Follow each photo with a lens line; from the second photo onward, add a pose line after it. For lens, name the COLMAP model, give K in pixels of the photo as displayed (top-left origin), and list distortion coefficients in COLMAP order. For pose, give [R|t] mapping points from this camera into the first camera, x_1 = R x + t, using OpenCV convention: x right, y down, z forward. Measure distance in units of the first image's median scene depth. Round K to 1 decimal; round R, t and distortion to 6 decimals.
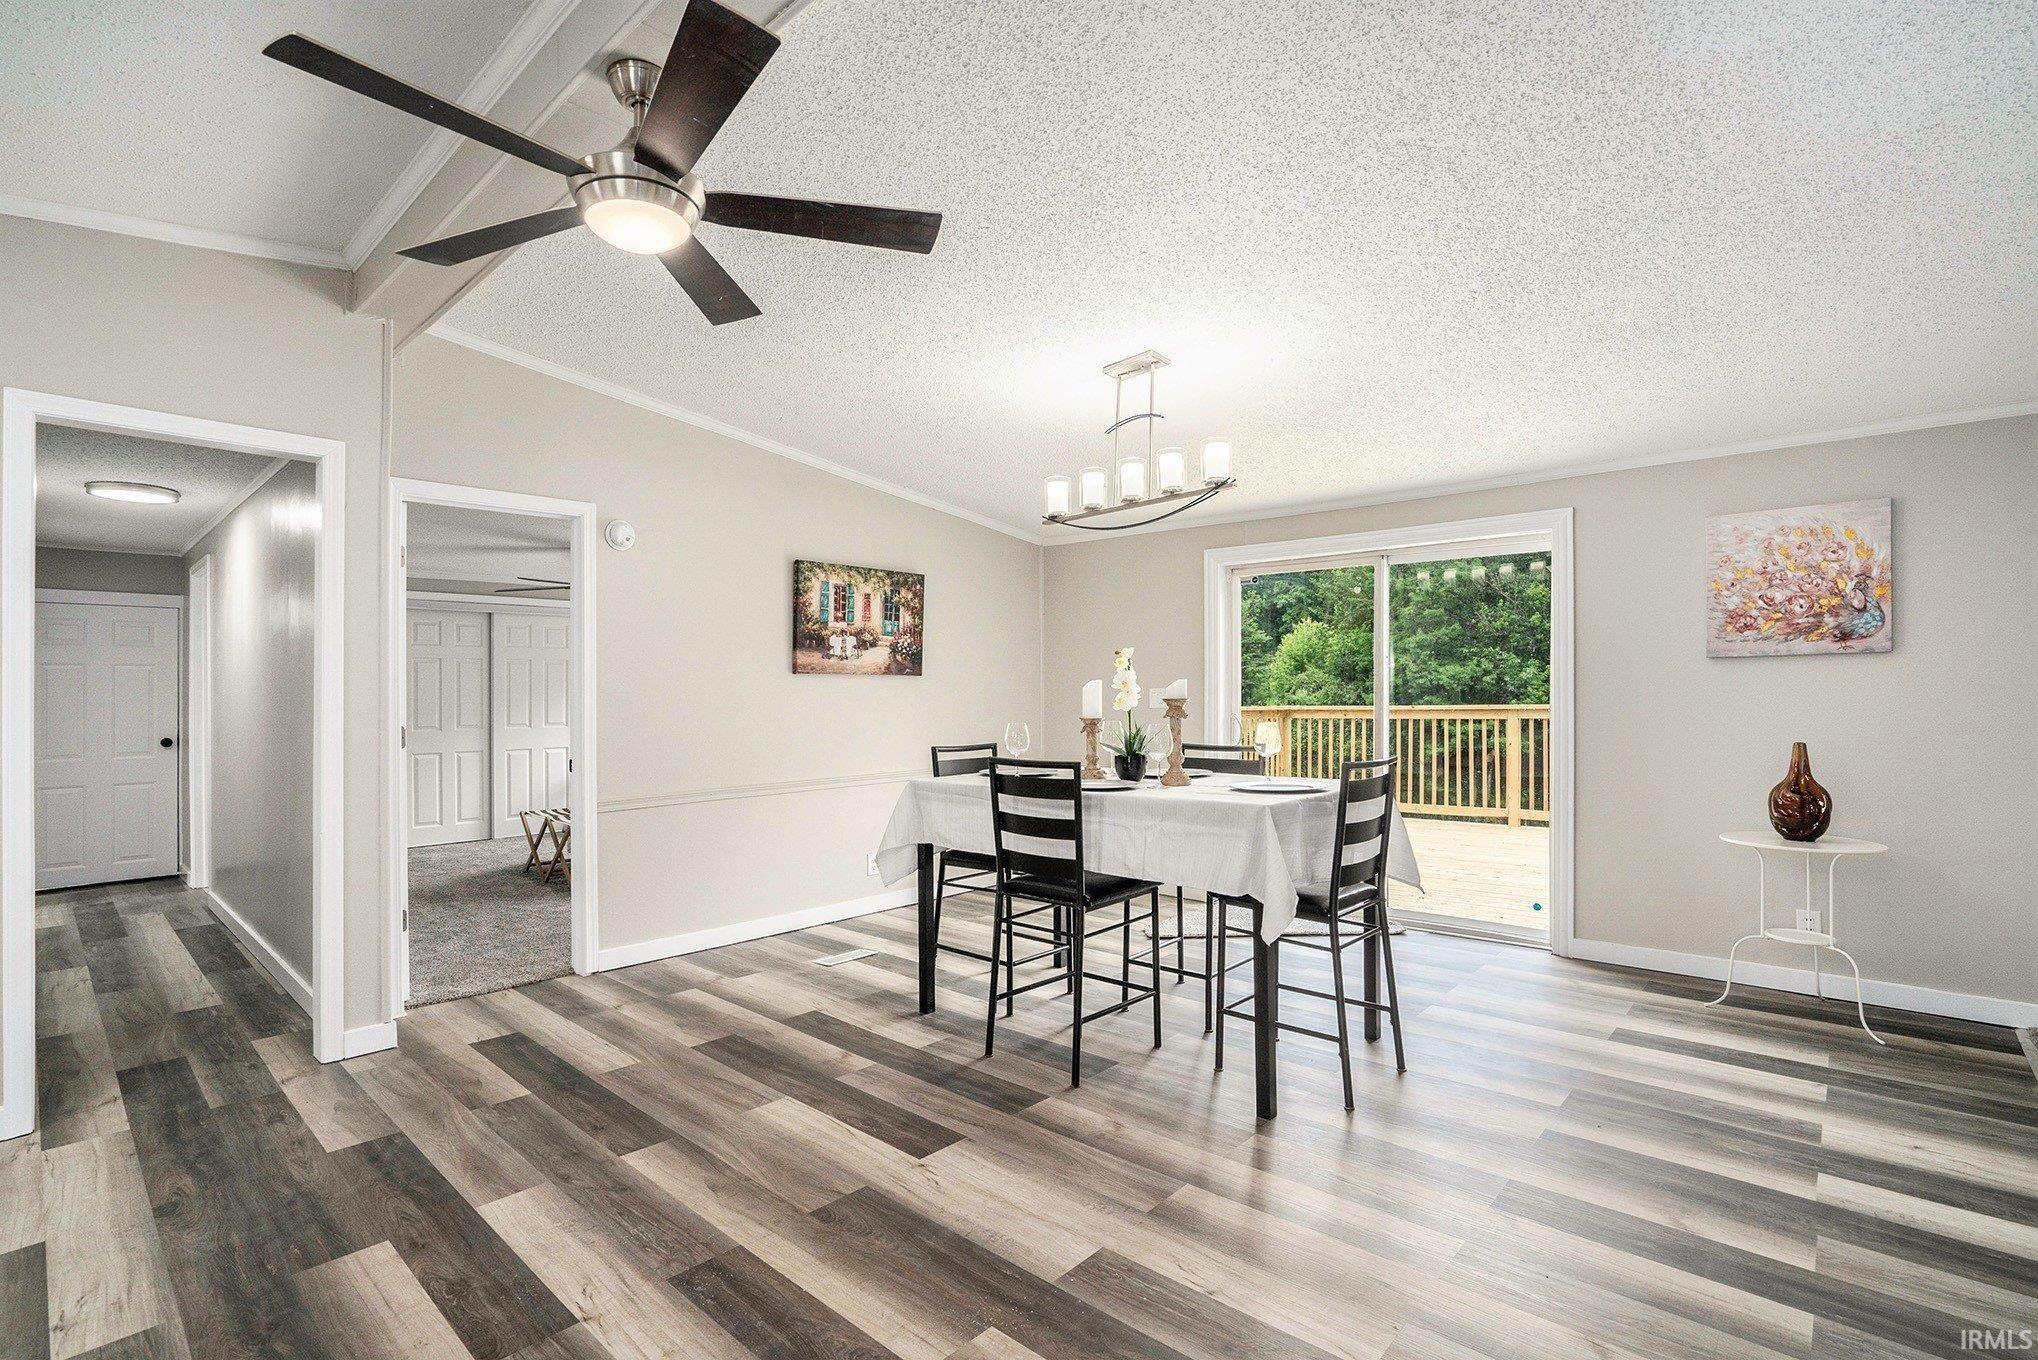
lens RADIAL K [[943.4, 0, 1020.8], [0, 943.4, 686.3], [0, 0, 1]] dist [-0.010970, 0.002879]
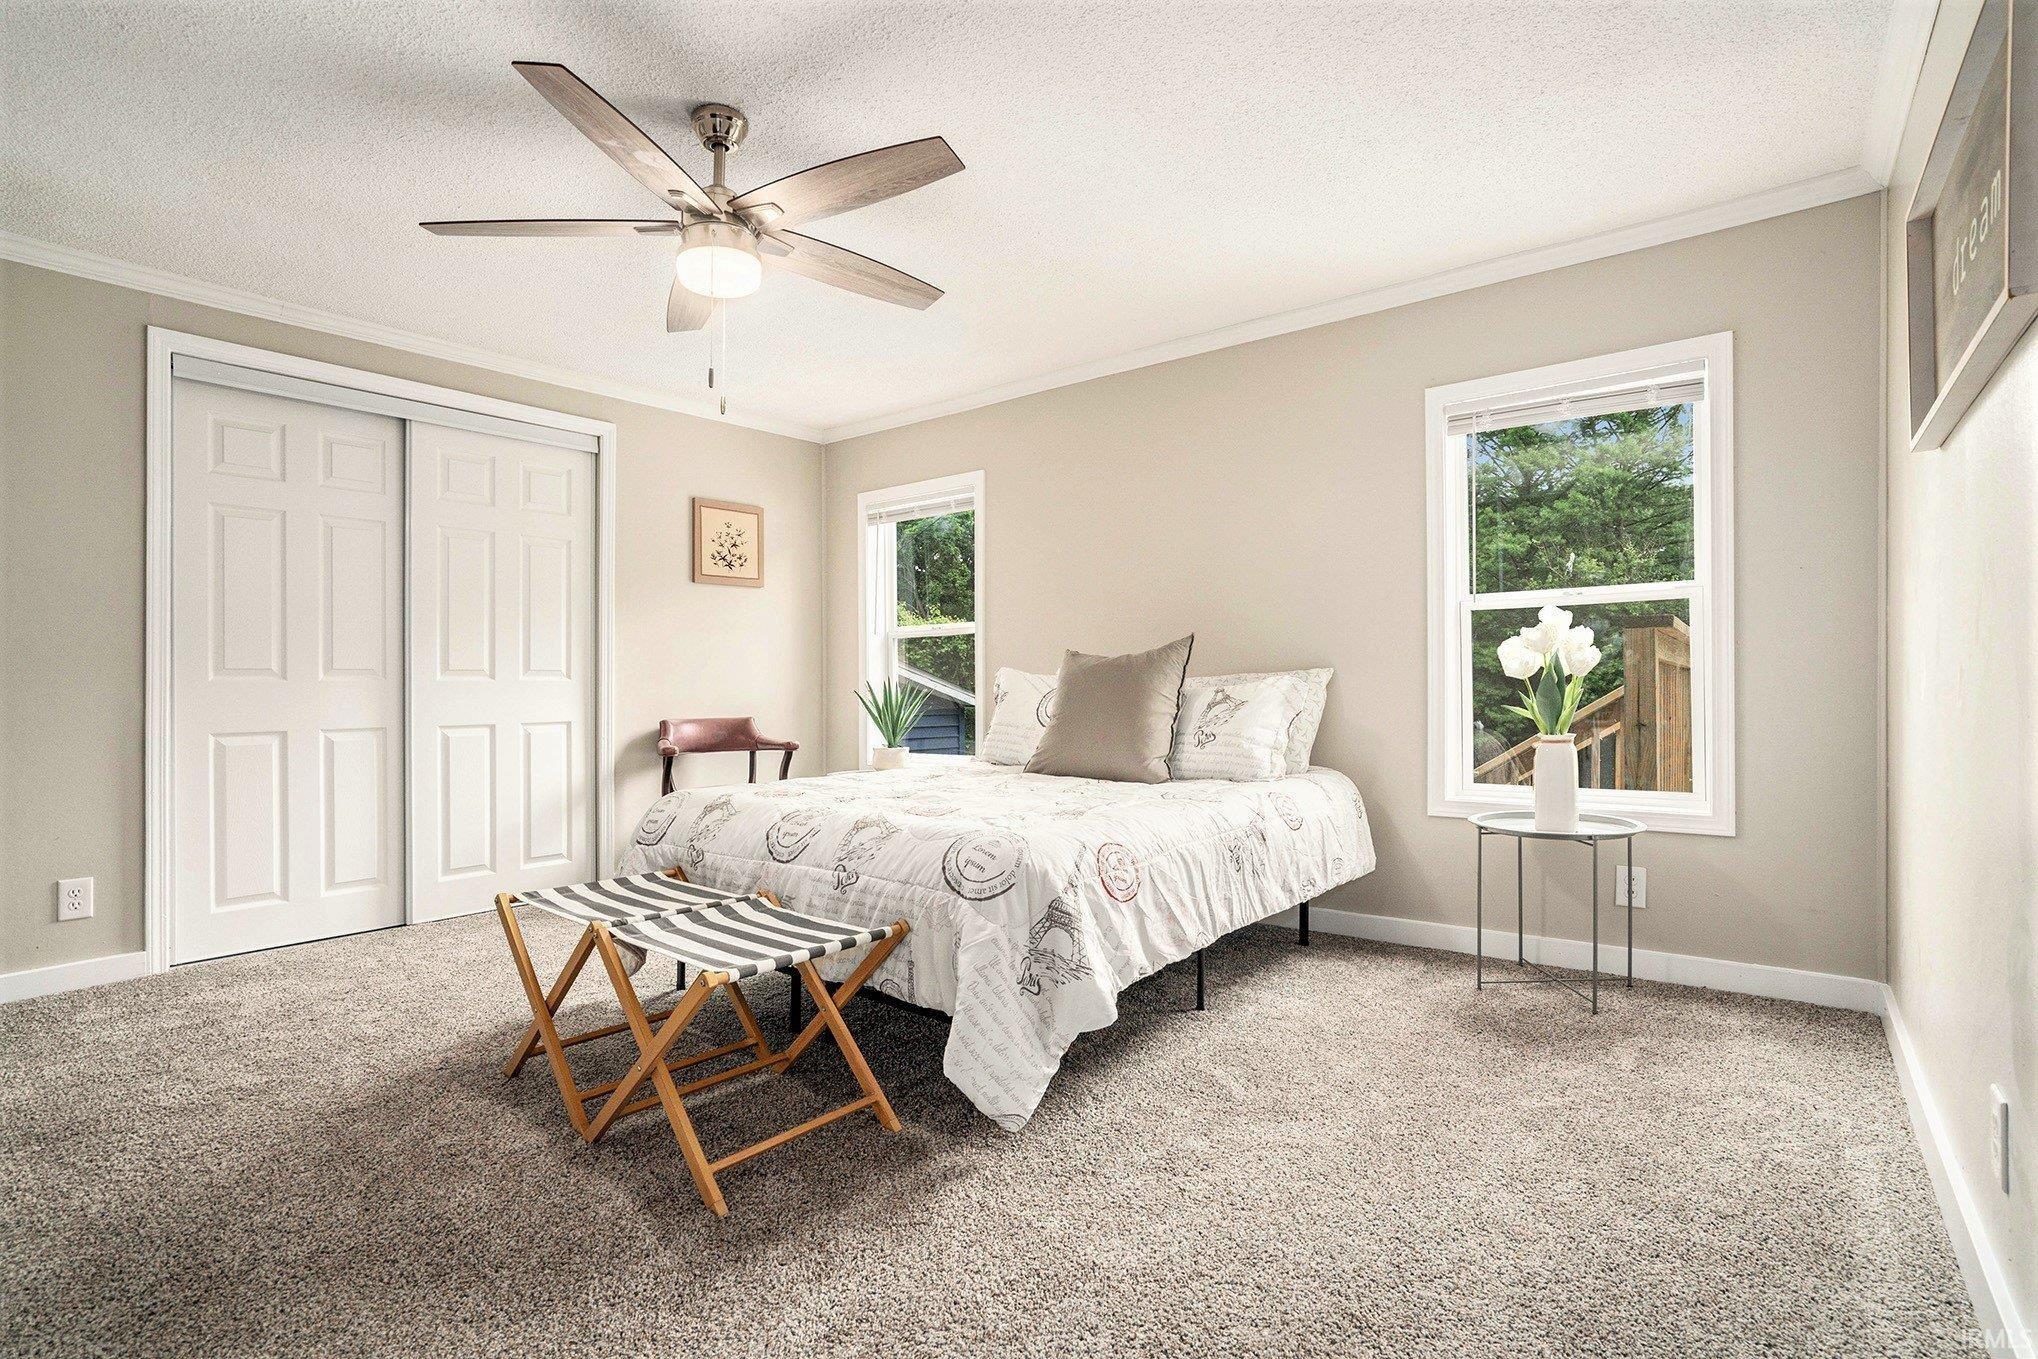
lens RADIAL K [[943.4, 0, 1016.9], [0, 943.4, 679.2], [0, 0, 1]] dist [-0.010970, 0.002879]
pose [[0.997658, 0.001298, 0.068381, -0.308841], [-0.001249, 0.999999, -0.000768, 0.046191], [-0.068382, 0.000681, 0.997659, 0.542951]]
